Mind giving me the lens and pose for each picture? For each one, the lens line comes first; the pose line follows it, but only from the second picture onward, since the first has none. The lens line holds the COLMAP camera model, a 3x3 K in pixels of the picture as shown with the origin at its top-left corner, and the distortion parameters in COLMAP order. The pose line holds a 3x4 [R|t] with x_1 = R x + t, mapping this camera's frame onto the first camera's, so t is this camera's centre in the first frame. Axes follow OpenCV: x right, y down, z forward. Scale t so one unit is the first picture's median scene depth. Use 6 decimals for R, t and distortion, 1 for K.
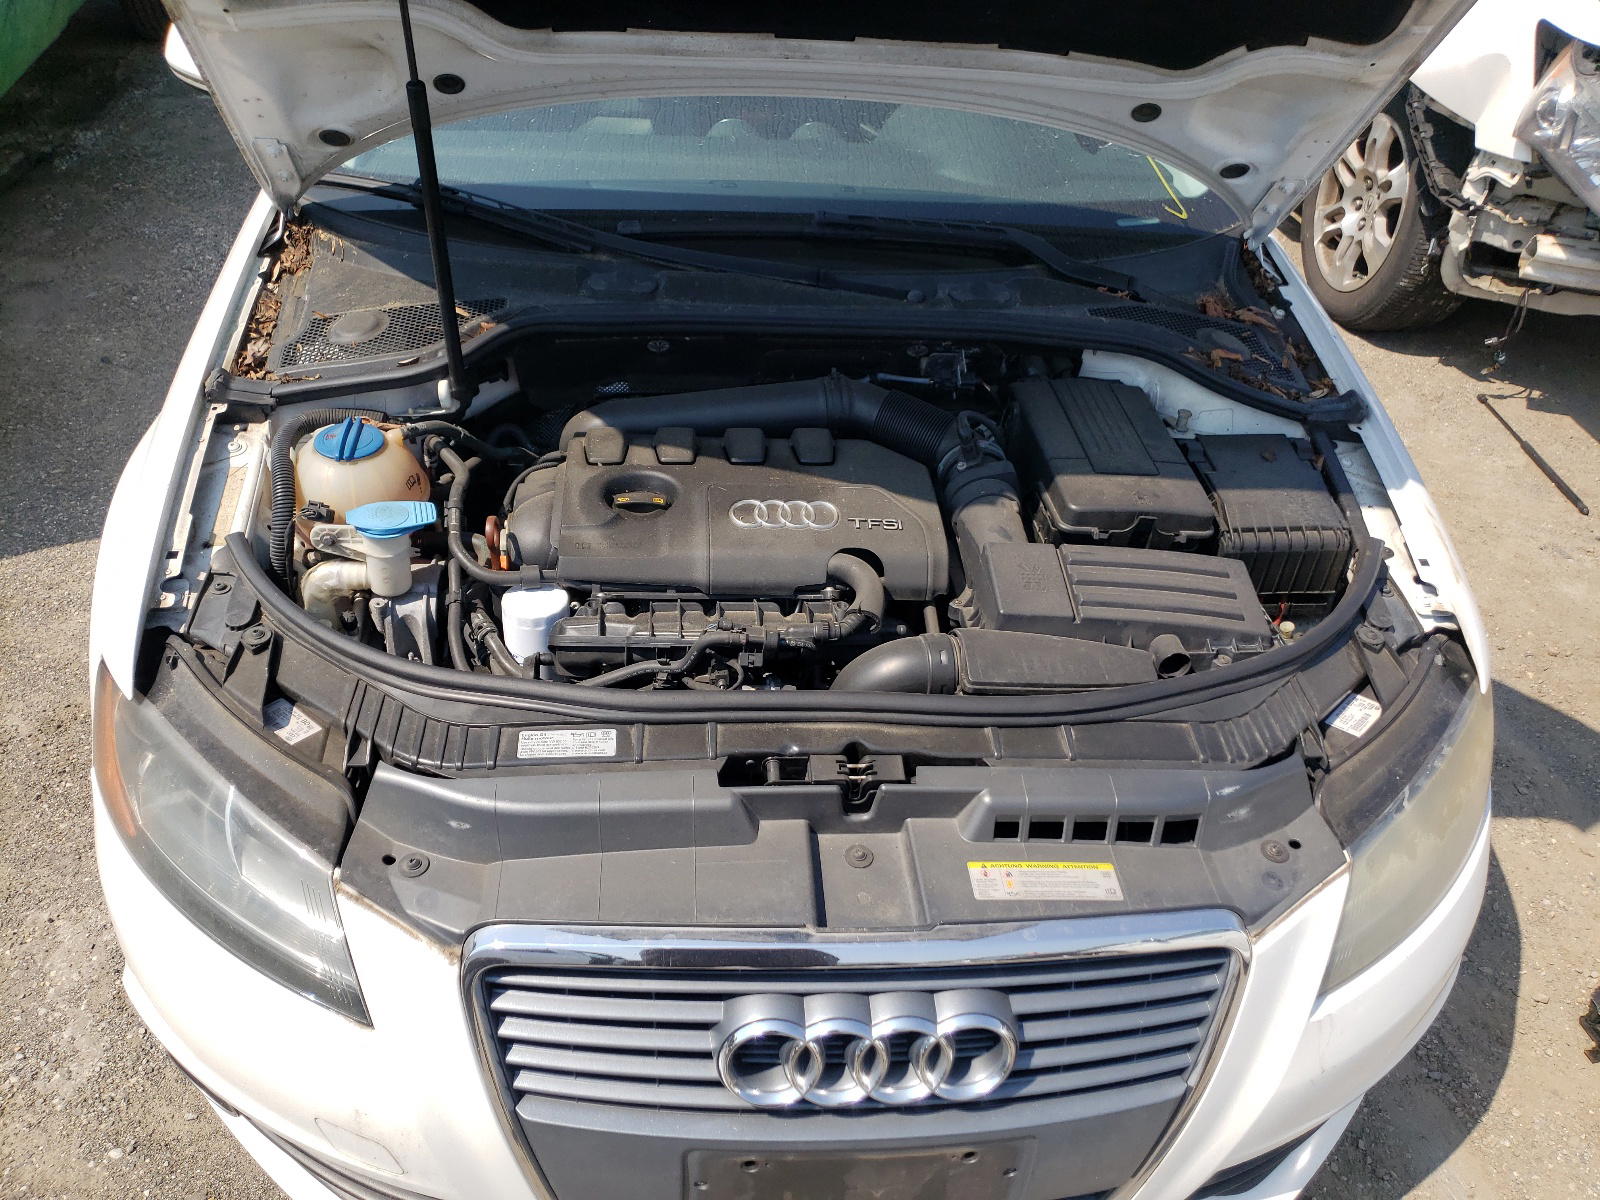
lens RADIAL K [[1263.5, 0, 768.5], [0, 1263.5, 644.0], [0, 0, 1]] dist [0.000910, -0.006133]
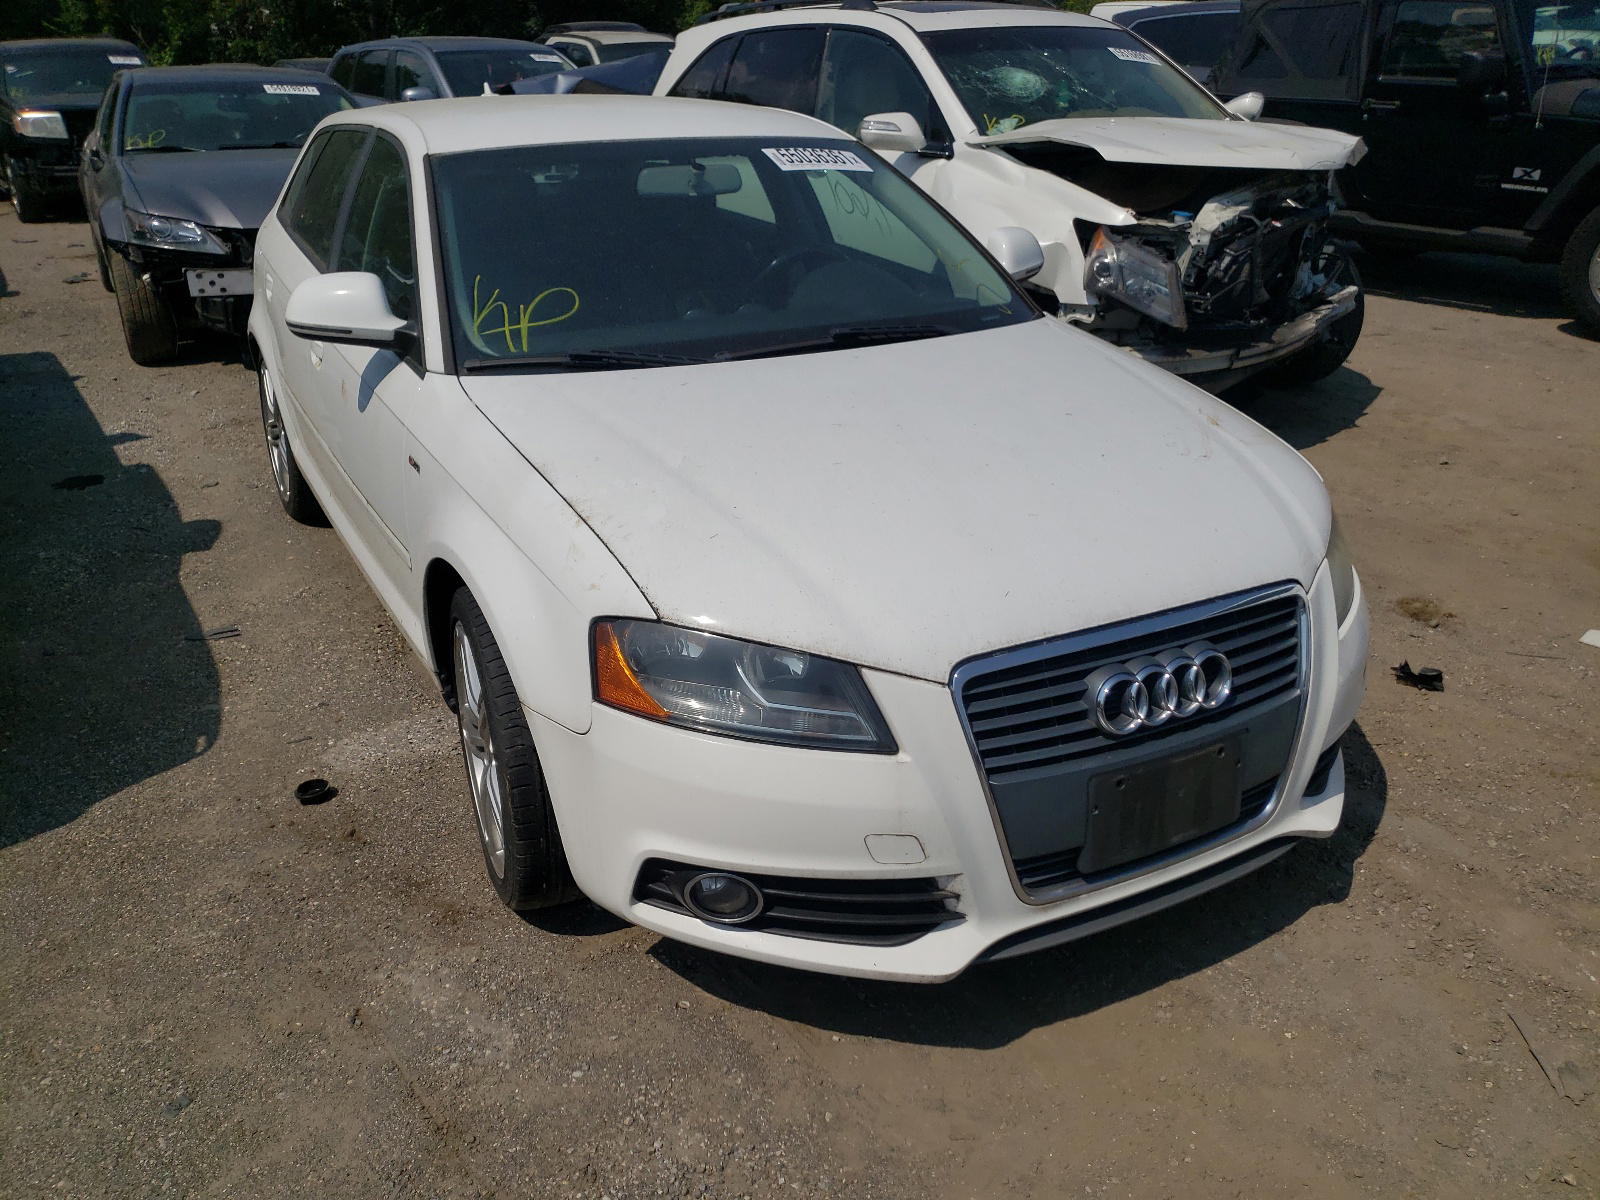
lens RADIAL K [[1221.9, 0, 800.4], [0, 1221.9, 623.5], [0, 0, 1]] dist [0.007335, 0.003116]
pose [[0.910943, -0.220343, 0.348758, -0.303104], [0.294927, 0.938962, -0.177109, 0.125493], [-0.288446, 0.264194, 0.920326, -0.135937]]
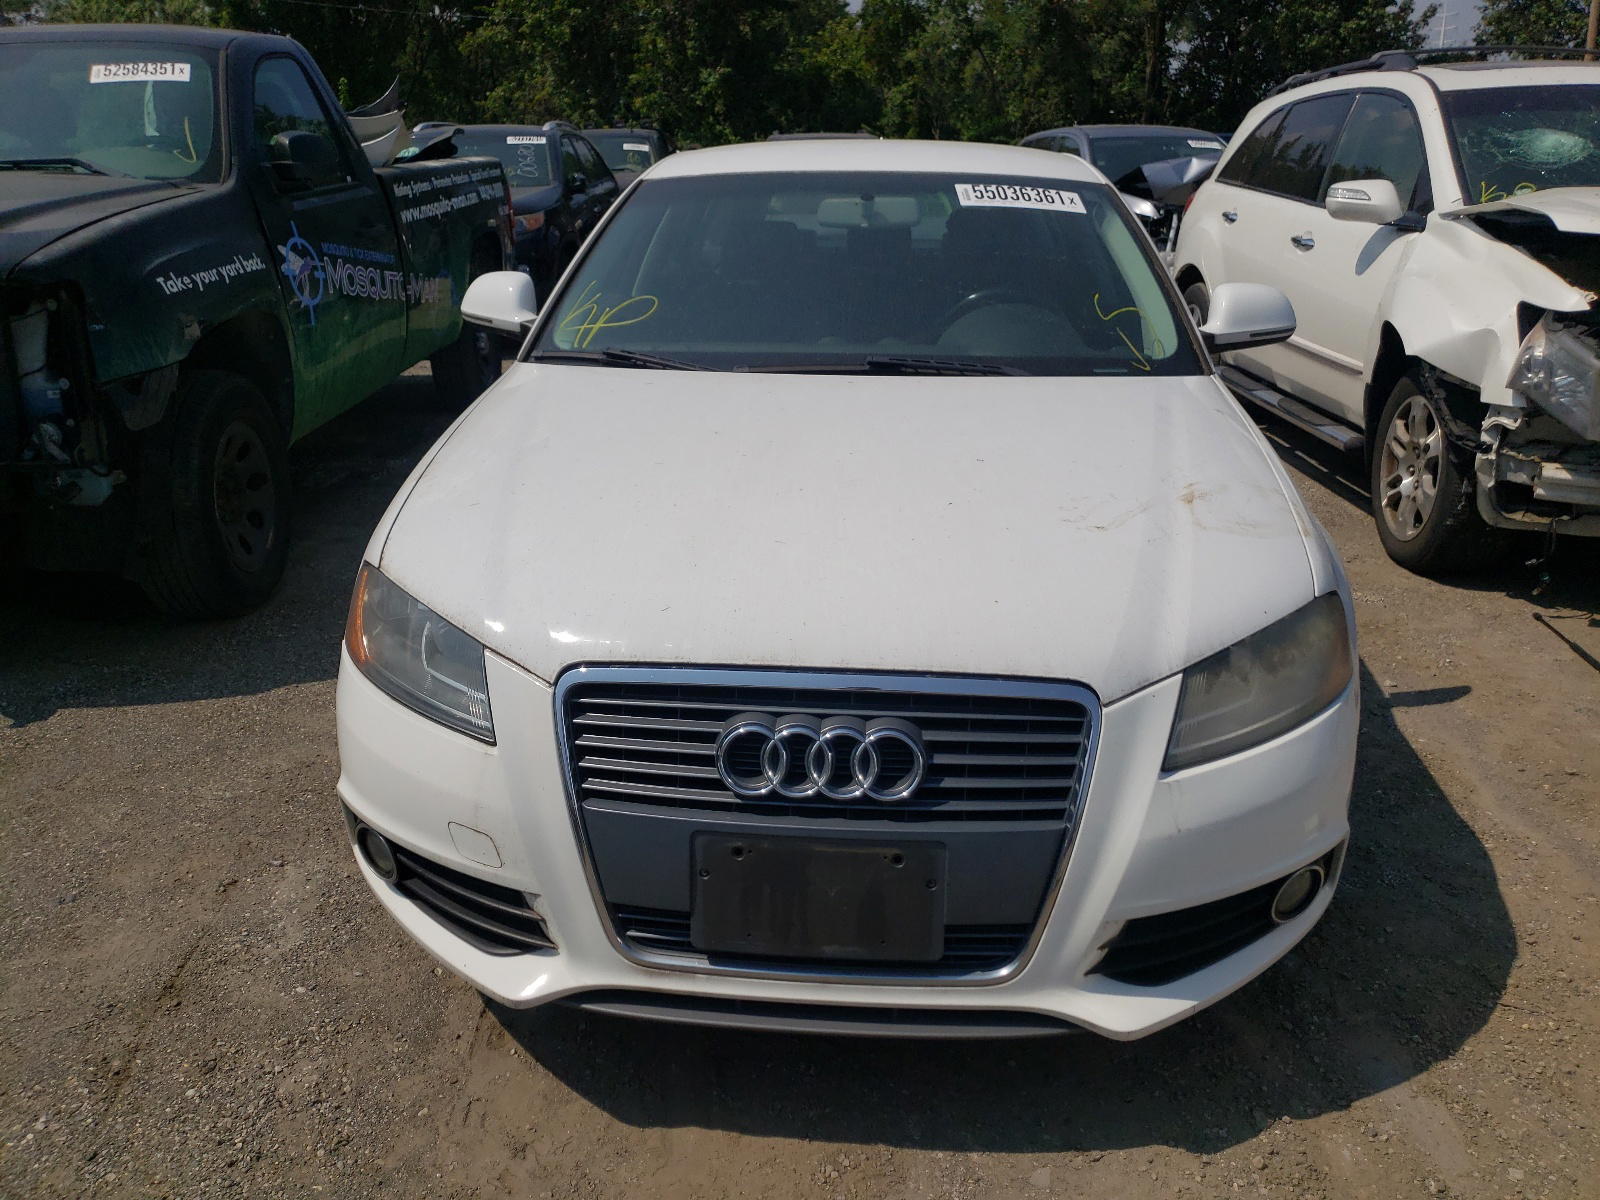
lens RADIAL K [[1233.4, 0, 800.0], [0, 1233.4, 600.0], [0, 0, 1]] dist [0.007248, 0.008163]
pose [[0.990318, -0.001893, -0.138802, 0.081297], [-0.043888, 0.944349, -0.326005, 0.197116], [0.131695, 0.328941, 0.935123, -0.123987]]
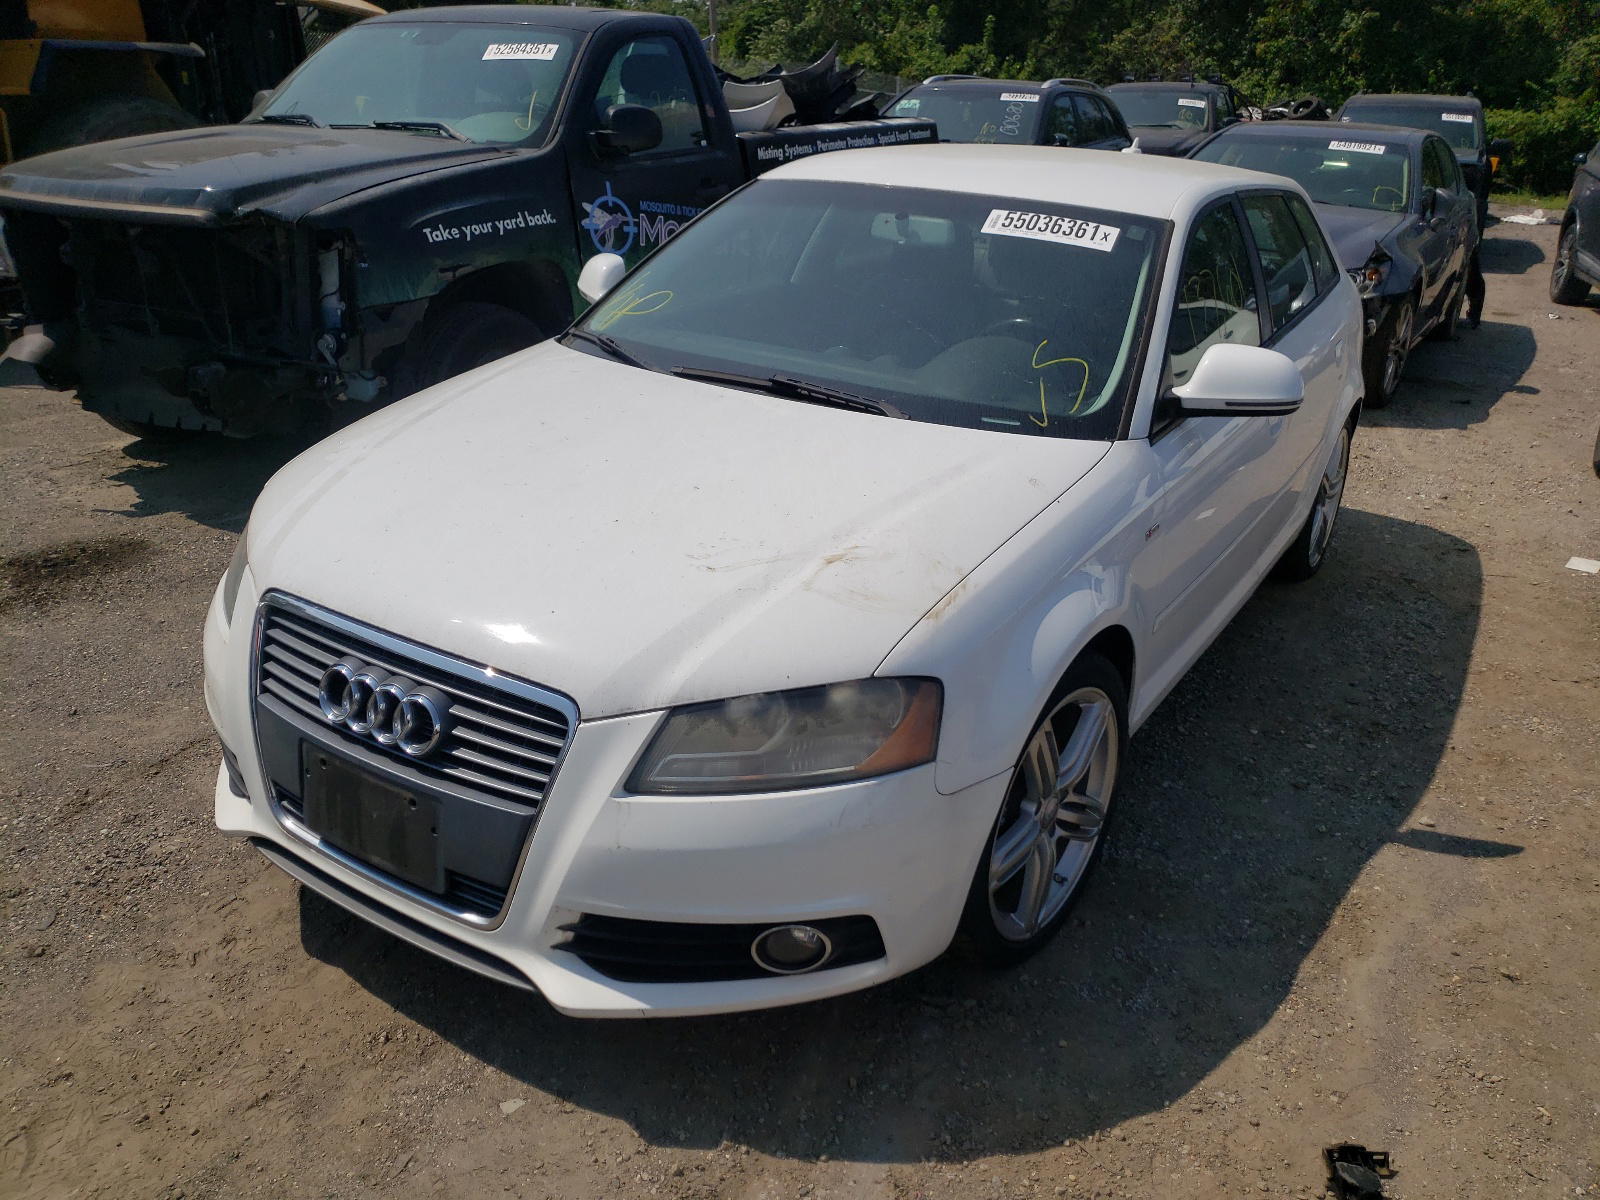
lens RADIAL K [[1243.0, 0, 821.0], [0, 1243.0, 594.0], [0, 0, 1]] dist [0.001680, -0.003133]
pose [[0.821289, 0.204058, -0.532771, 0.483544], [-0.357500, 0.911838, -0.201856, 0.099157], [0.444610, 0.356248, 0.821833, -0.067930]]
